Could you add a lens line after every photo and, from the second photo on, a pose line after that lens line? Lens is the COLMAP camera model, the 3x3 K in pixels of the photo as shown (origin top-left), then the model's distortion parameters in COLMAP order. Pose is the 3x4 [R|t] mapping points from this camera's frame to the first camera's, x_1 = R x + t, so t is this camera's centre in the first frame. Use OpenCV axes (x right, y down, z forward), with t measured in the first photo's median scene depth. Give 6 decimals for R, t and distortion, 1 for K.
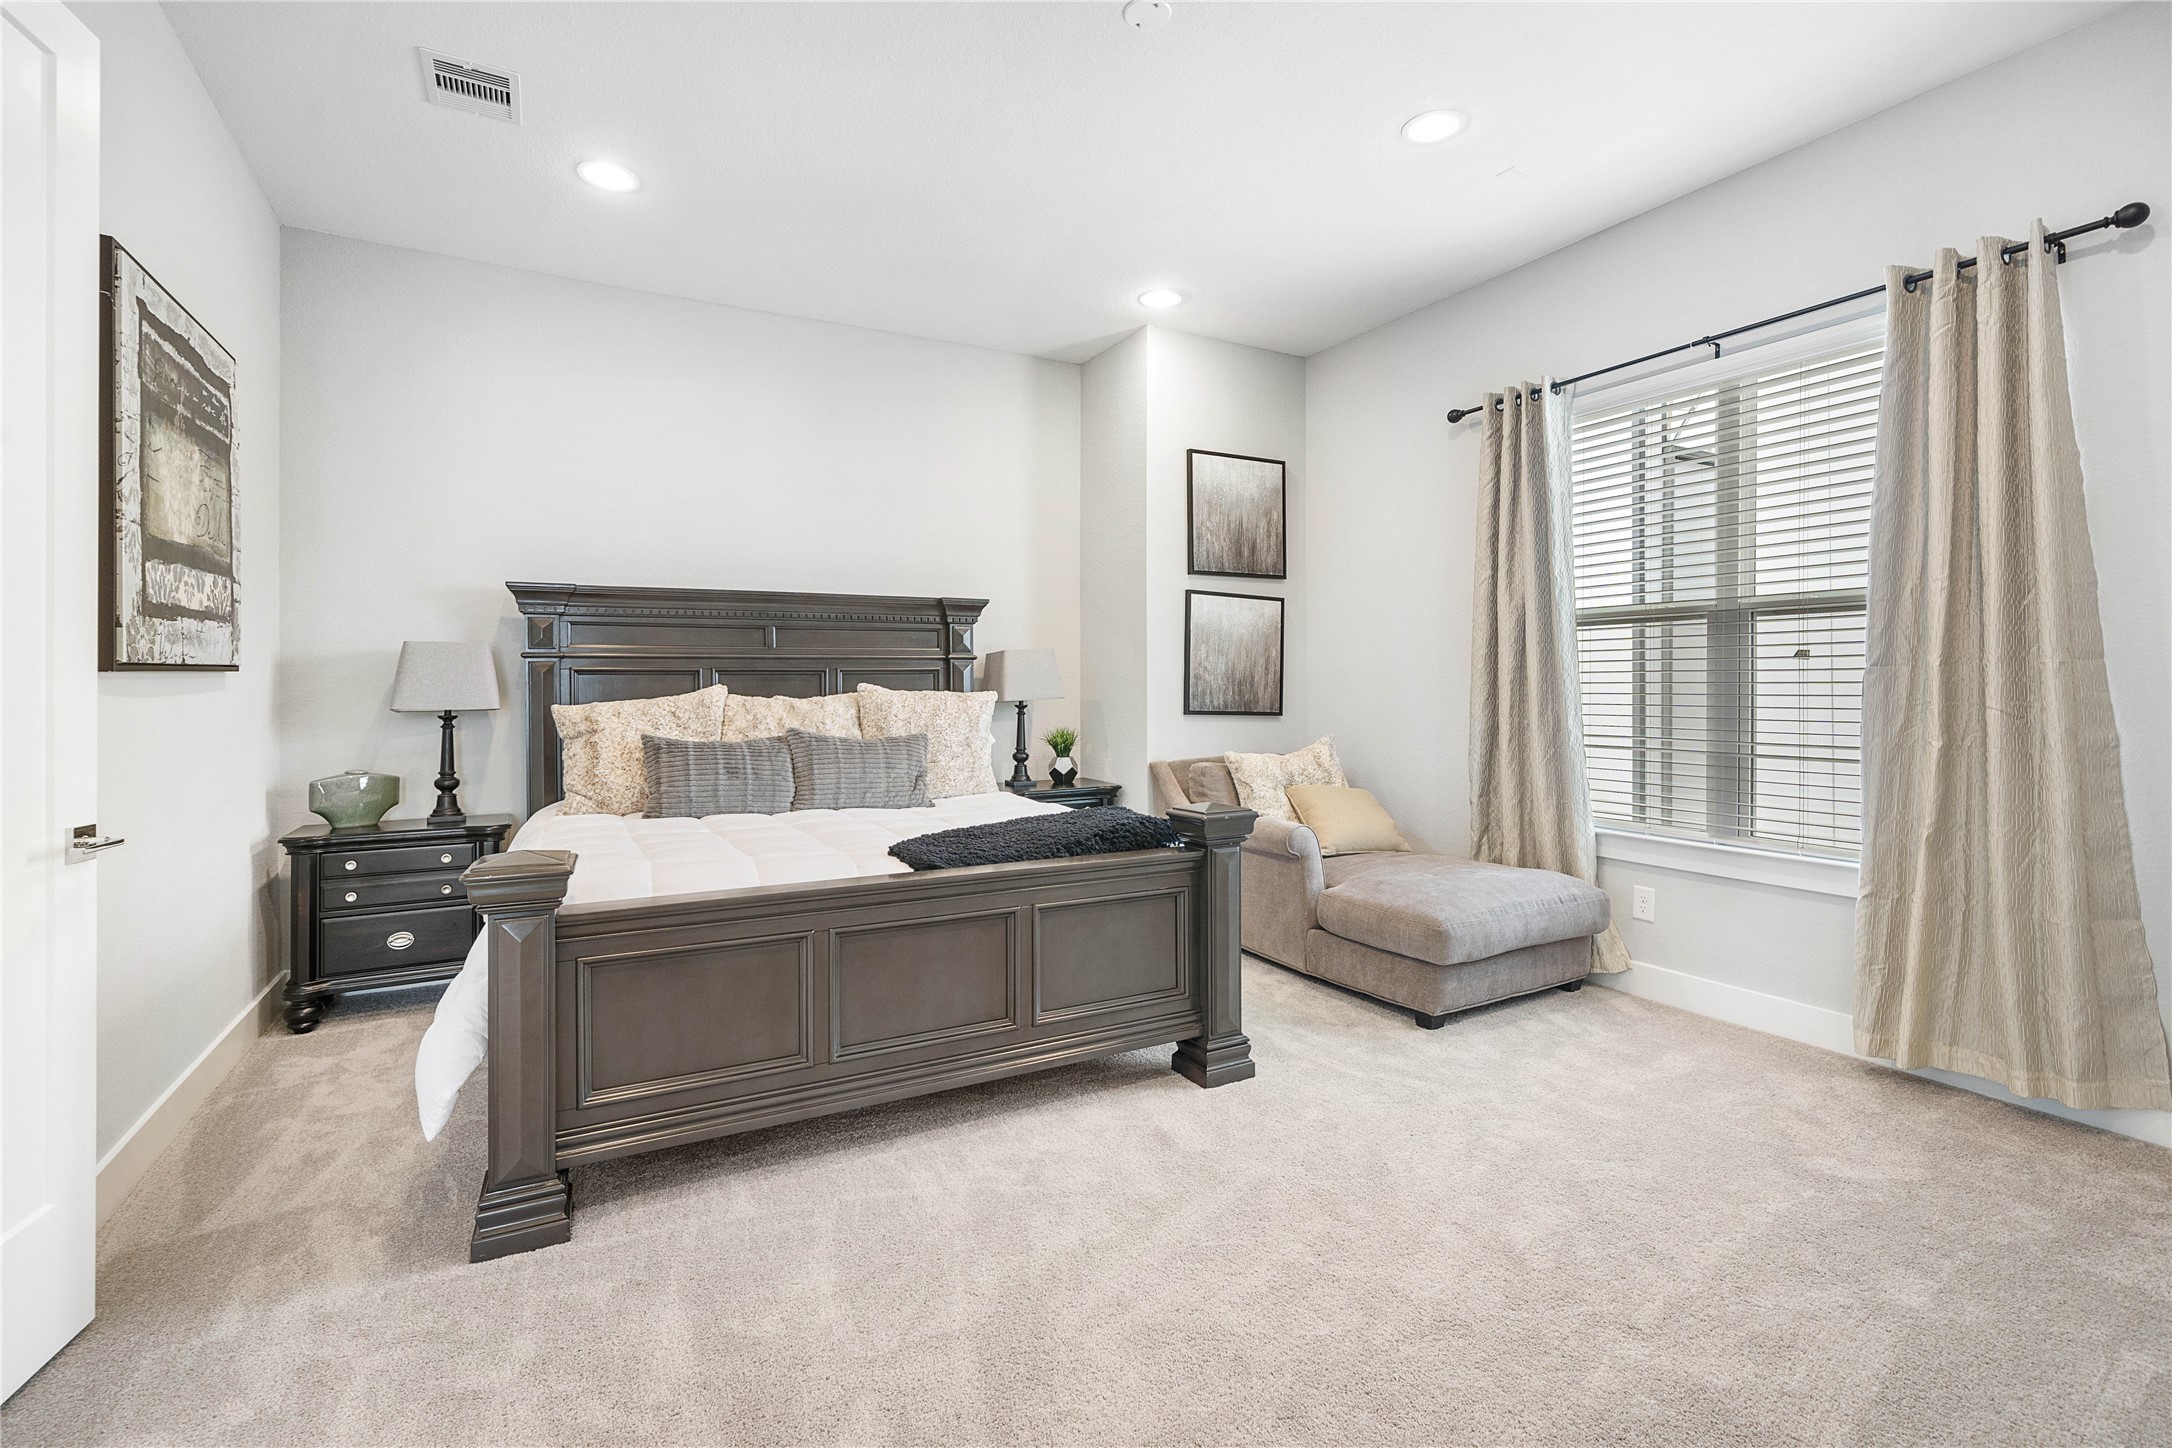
lens RADIAL K [[960.7, 0, 1100.9], [0, 960.7, 693.5], [0, 0, 1]] dist [-0.002902, -0.000069]
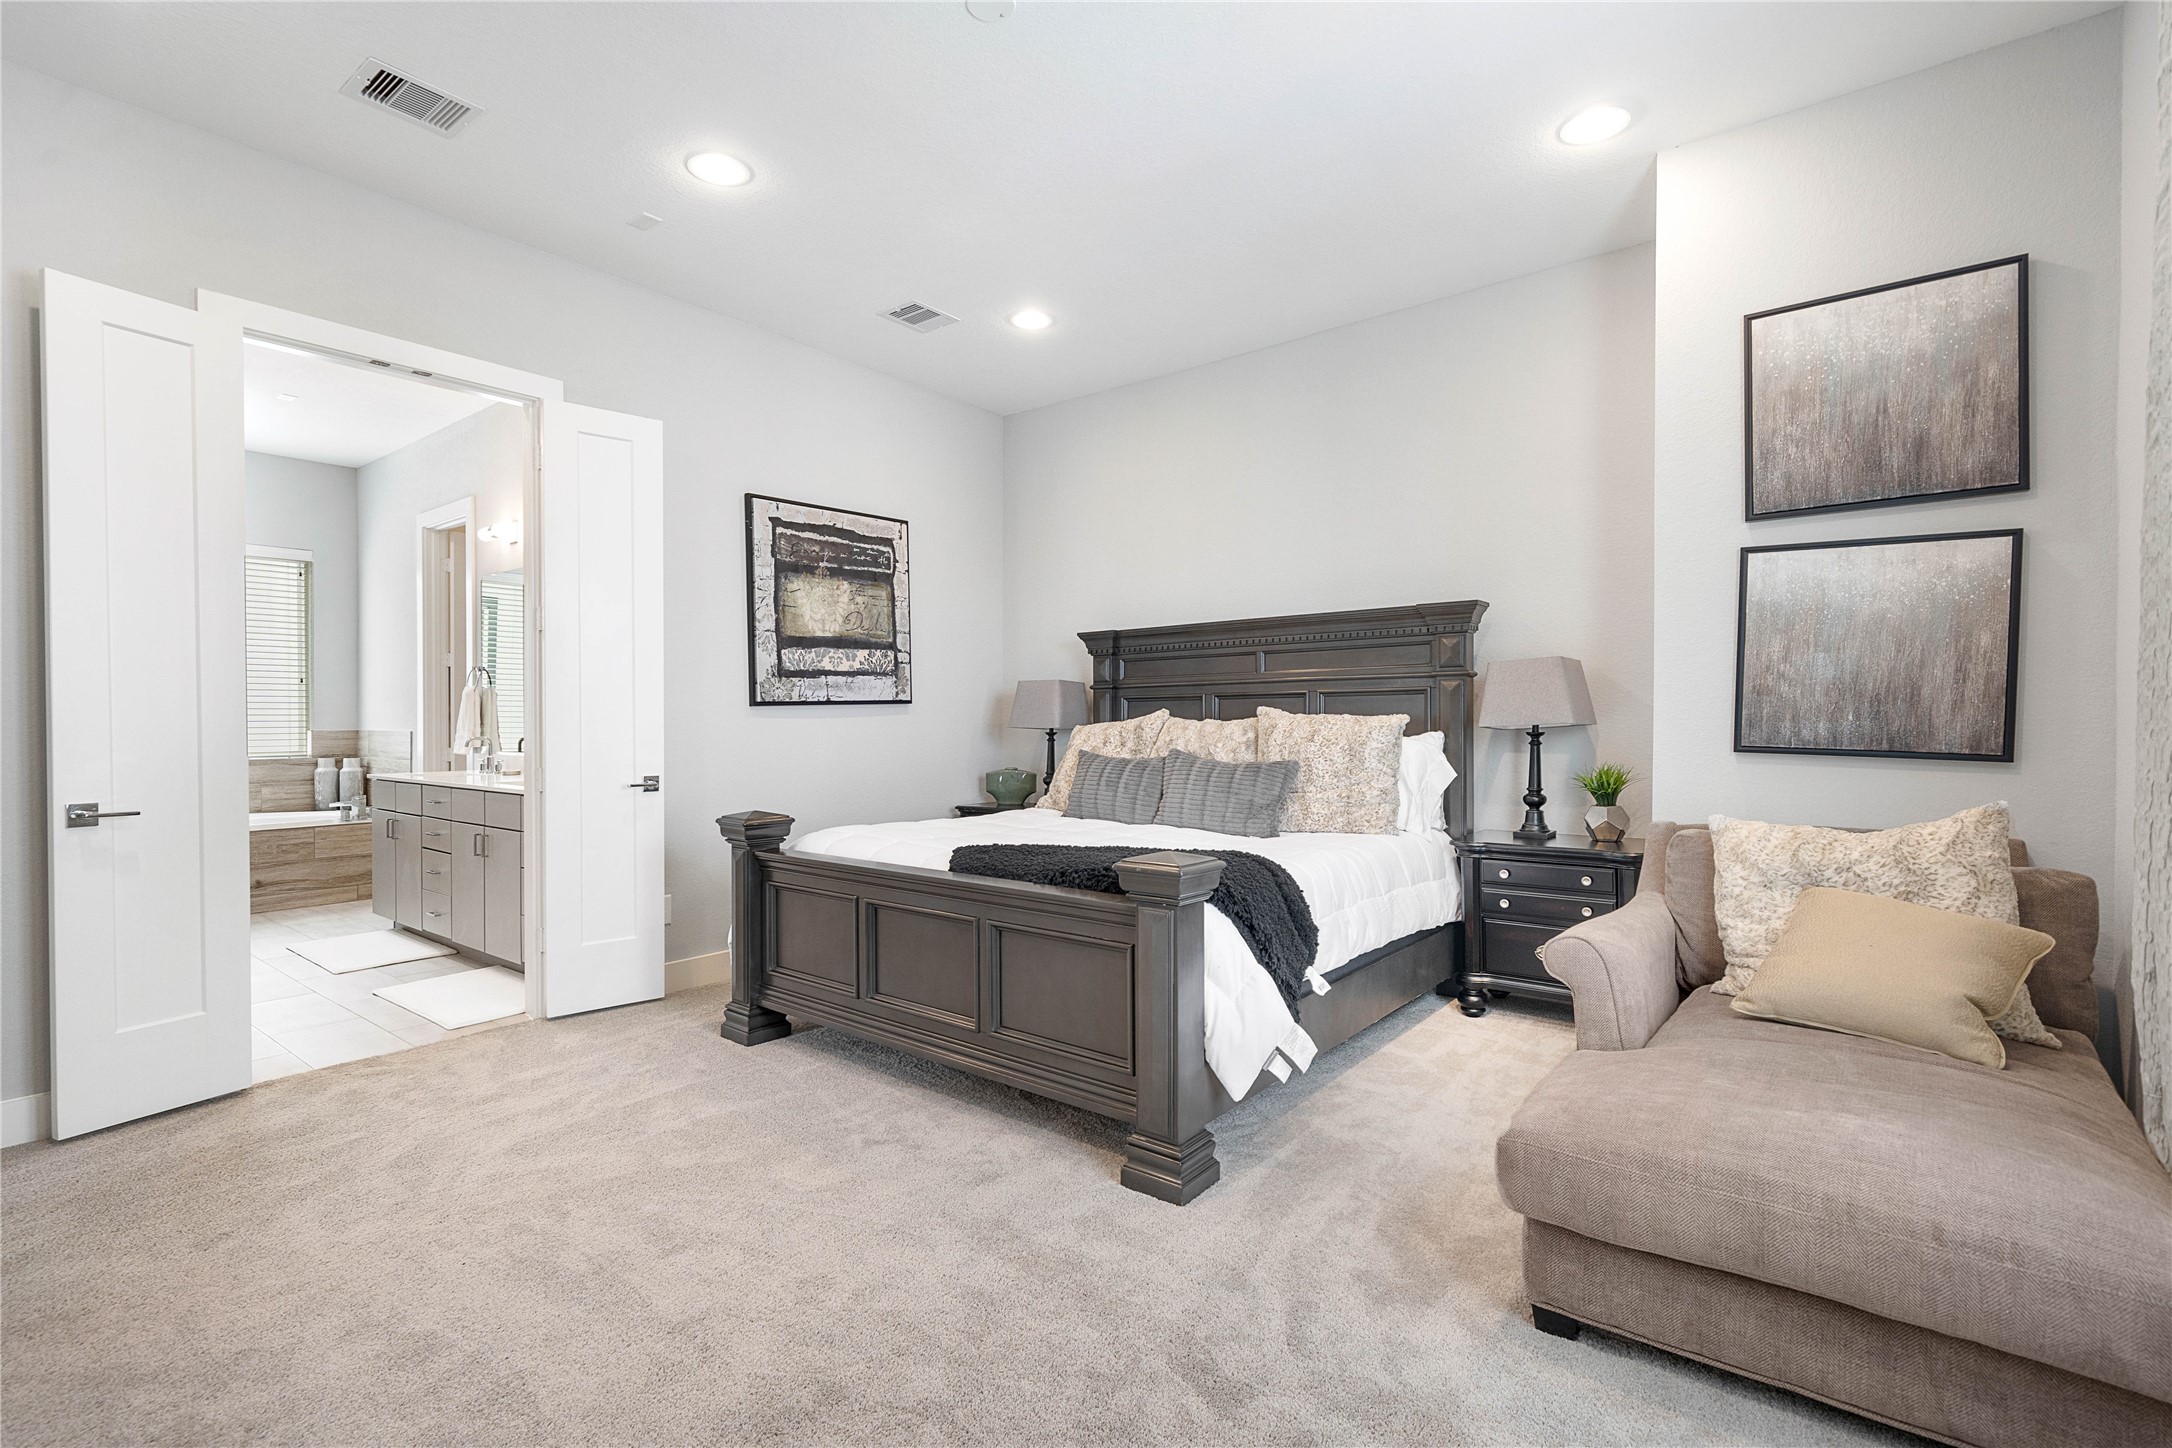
lens RADIAL K [[1044.4, 0, 1085.1], [0, 1044.4, 720.2], [0, 0, 1]] dist [-0.005880, -0.001191]
pose [[0.358113, 0.005728, -0.933661, 0.688221], [0.001371, 0.999977, 0.006661, -0.004202], [0.933677, -0.003665, 0.358097, 0.460467]]
